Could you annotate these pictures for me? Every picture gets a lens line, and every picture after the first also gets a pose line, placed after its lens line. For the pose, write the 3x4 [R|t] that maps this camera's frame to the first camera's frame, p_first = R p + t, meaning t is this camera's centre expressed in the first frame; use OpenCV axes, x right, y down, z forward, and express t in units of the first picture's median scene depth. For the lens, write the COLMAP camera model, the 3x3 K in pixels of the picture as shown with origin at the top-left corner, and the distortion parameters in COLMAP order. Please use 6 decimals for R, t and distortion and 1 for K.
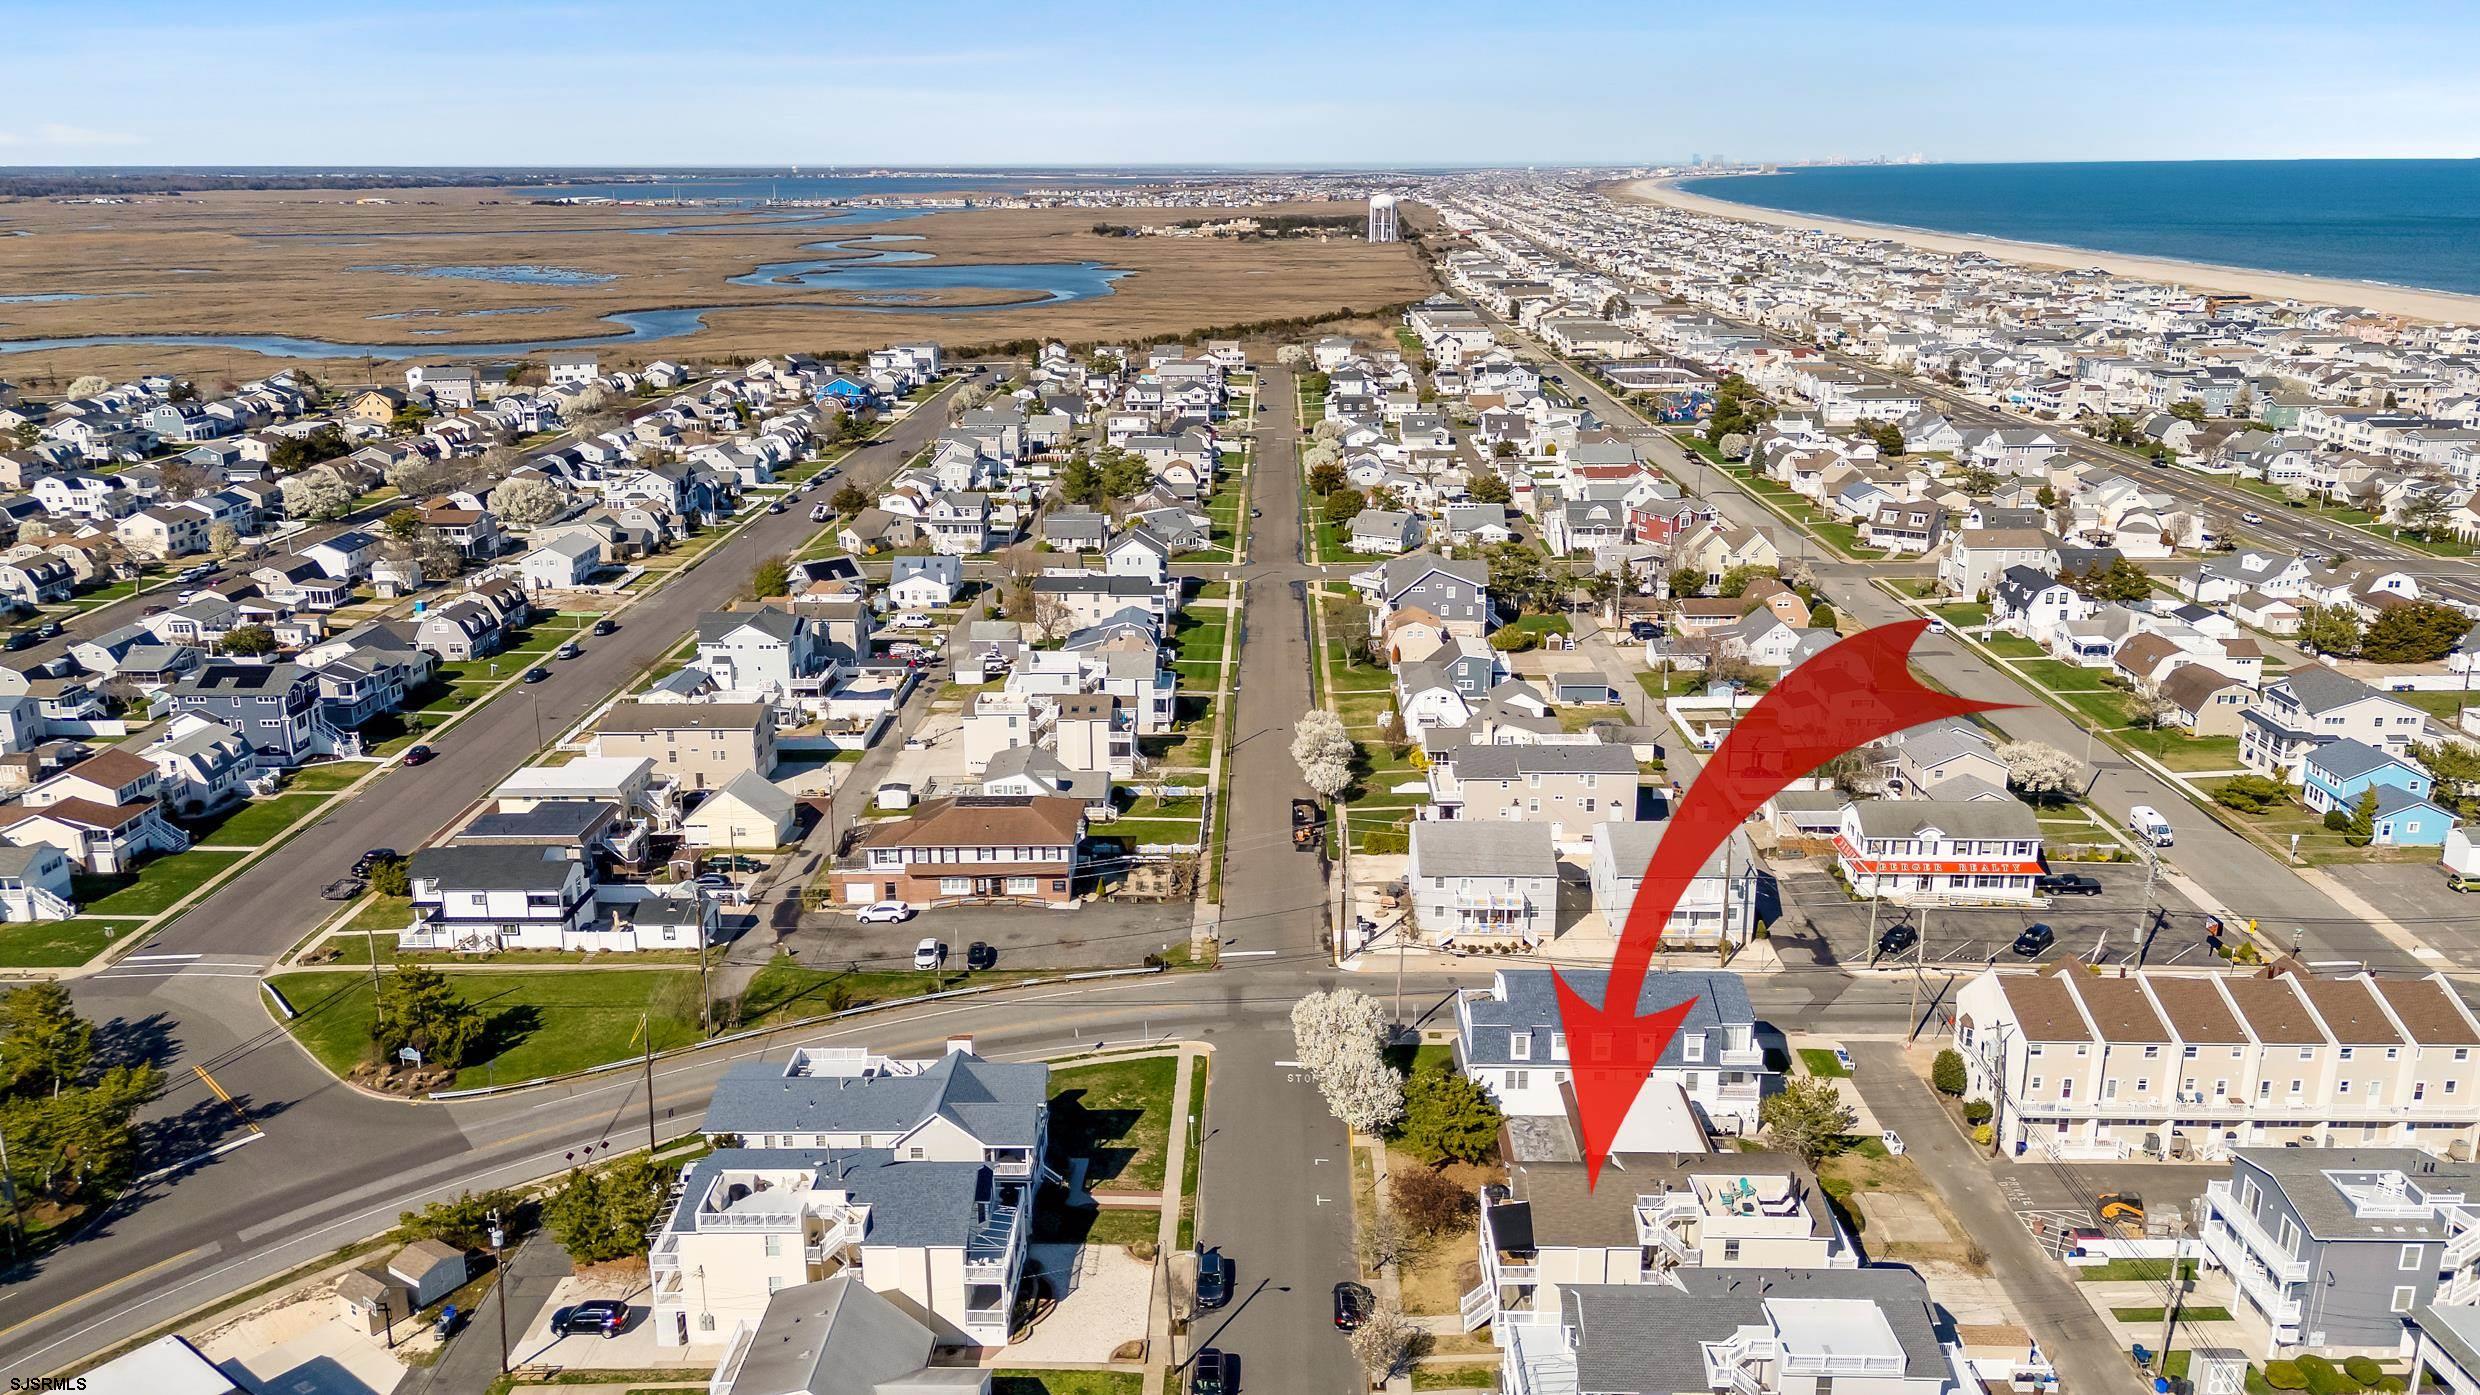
lens RADIAL K [[1808.2, 0, 1247.3], [0, 1808.2, 702.9], [0, 0, 1]] dist [0.101697, -0.106857]
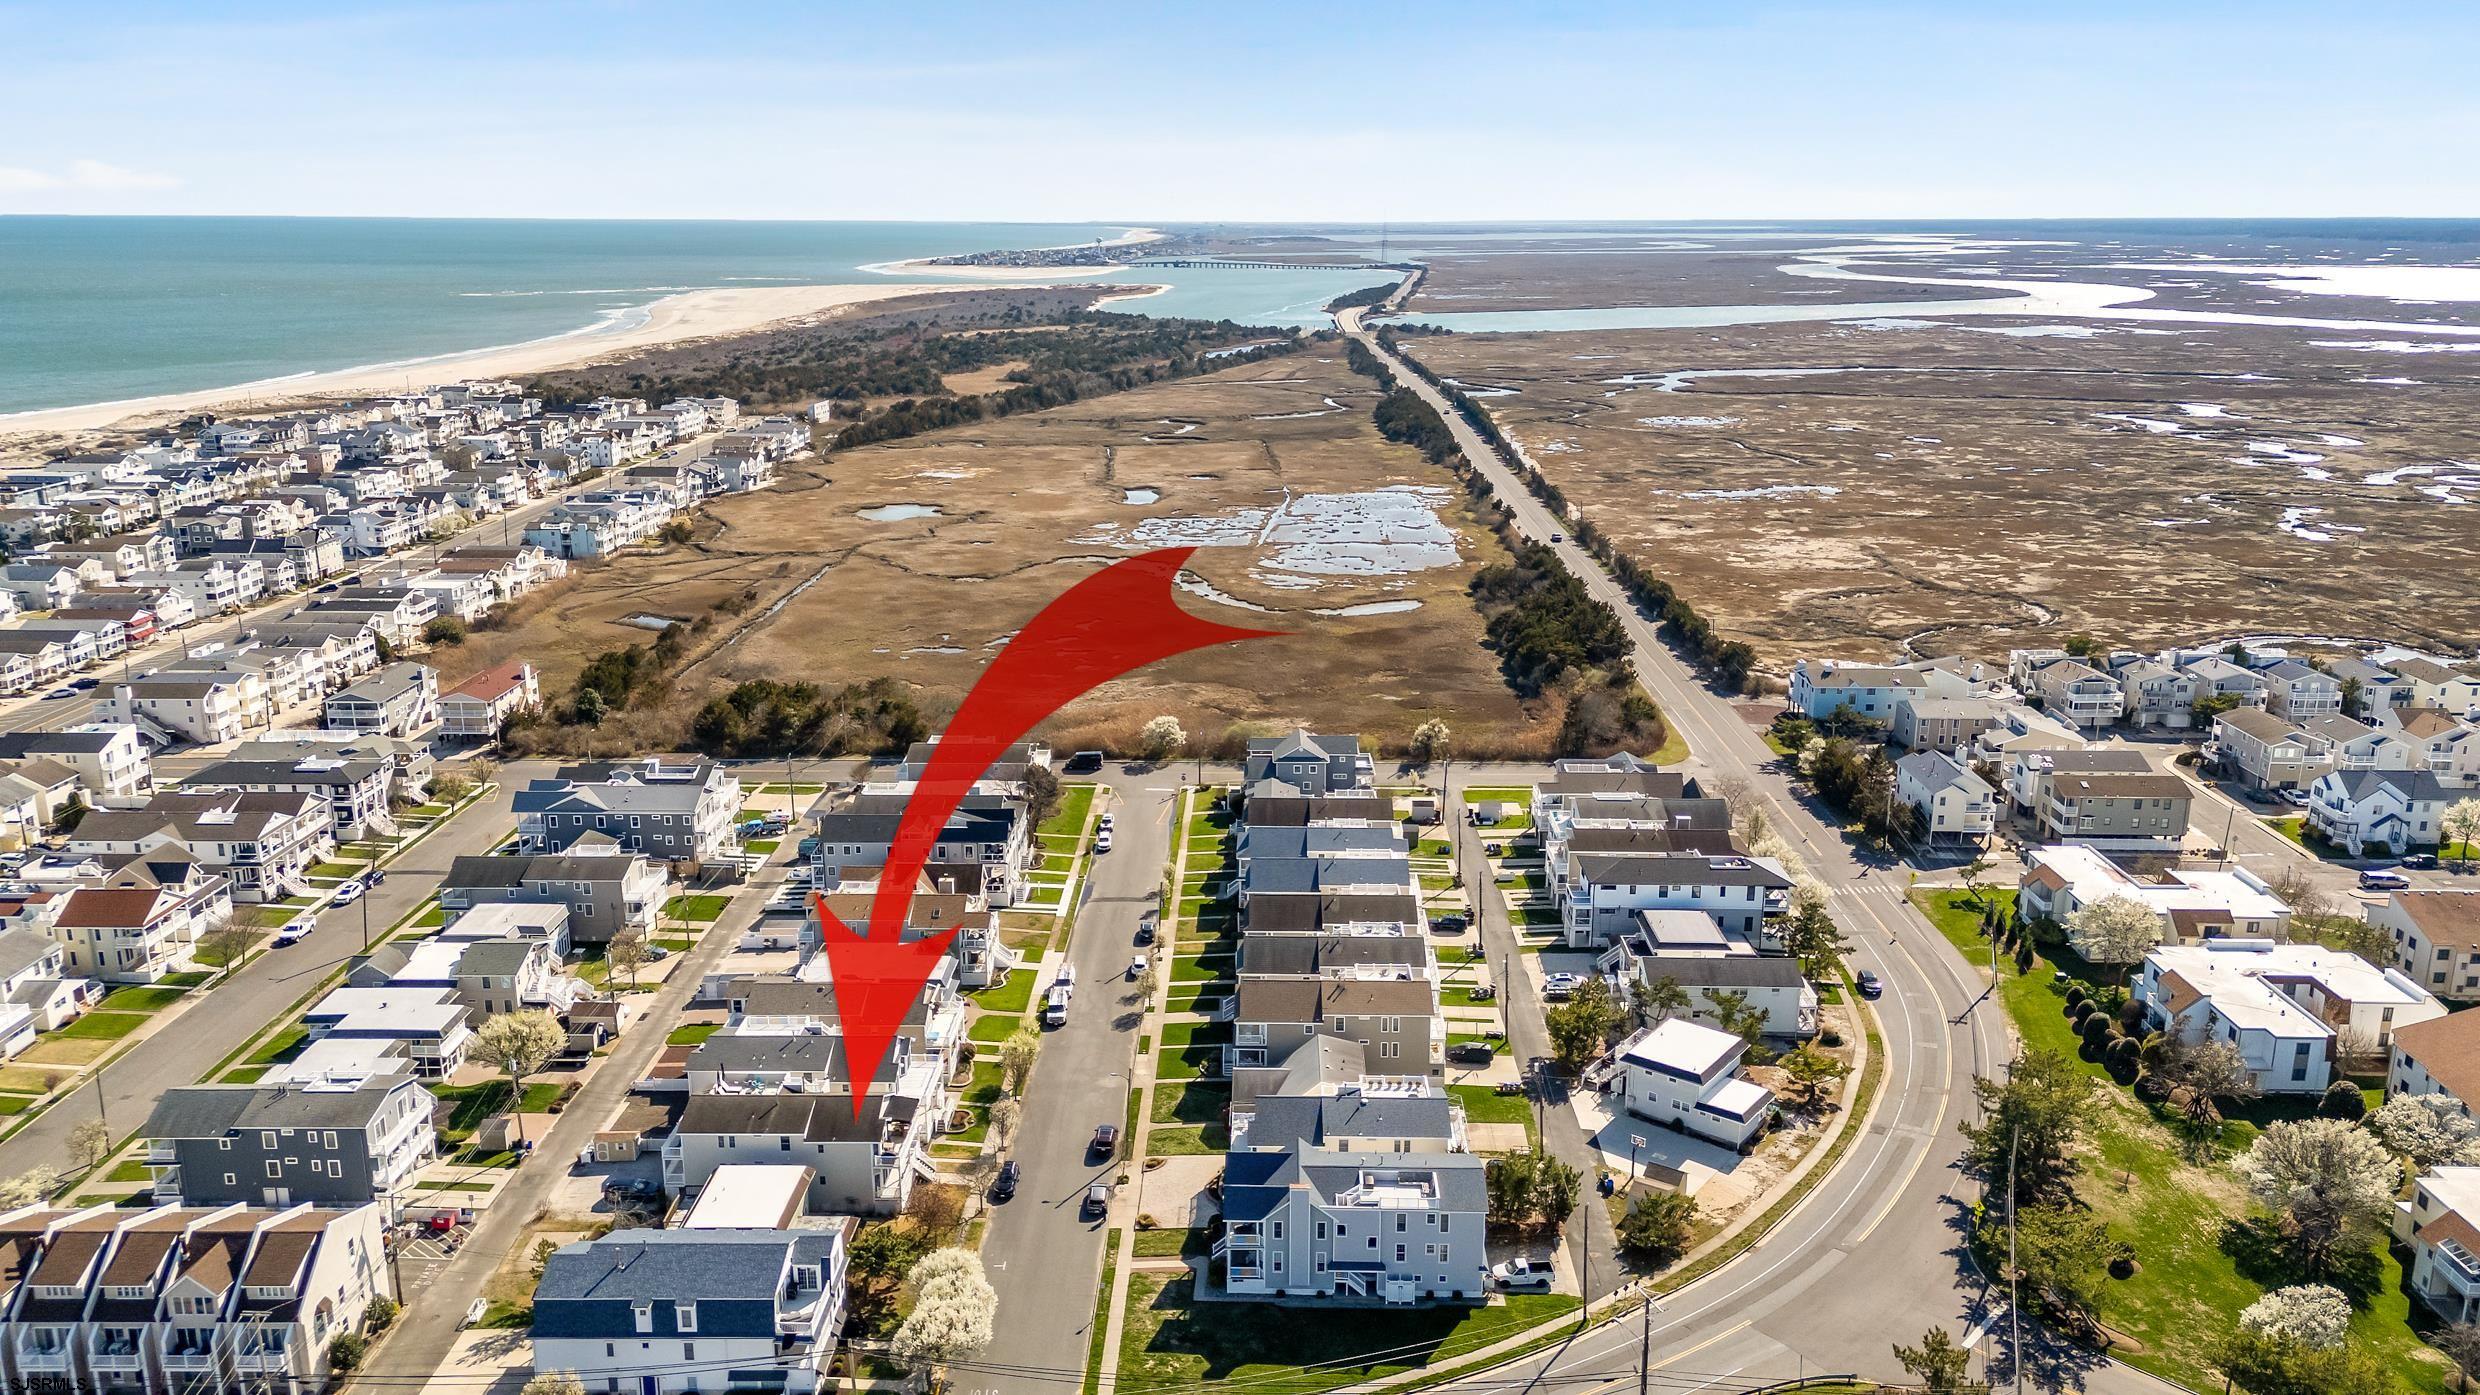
lens RADIAL K [[1821.2, 0, 1248.8], [0, 1821.2, 678.4], [0, 0, 1]] dist [0.074365, -0.061929]
pose [[-0.999998, 0.001582, -0.001180, -0.078992], [0.000749, 0.857528, 0.514438, -0.445339], [0.001825, 0.514436, -0.857527, 1.169277]]
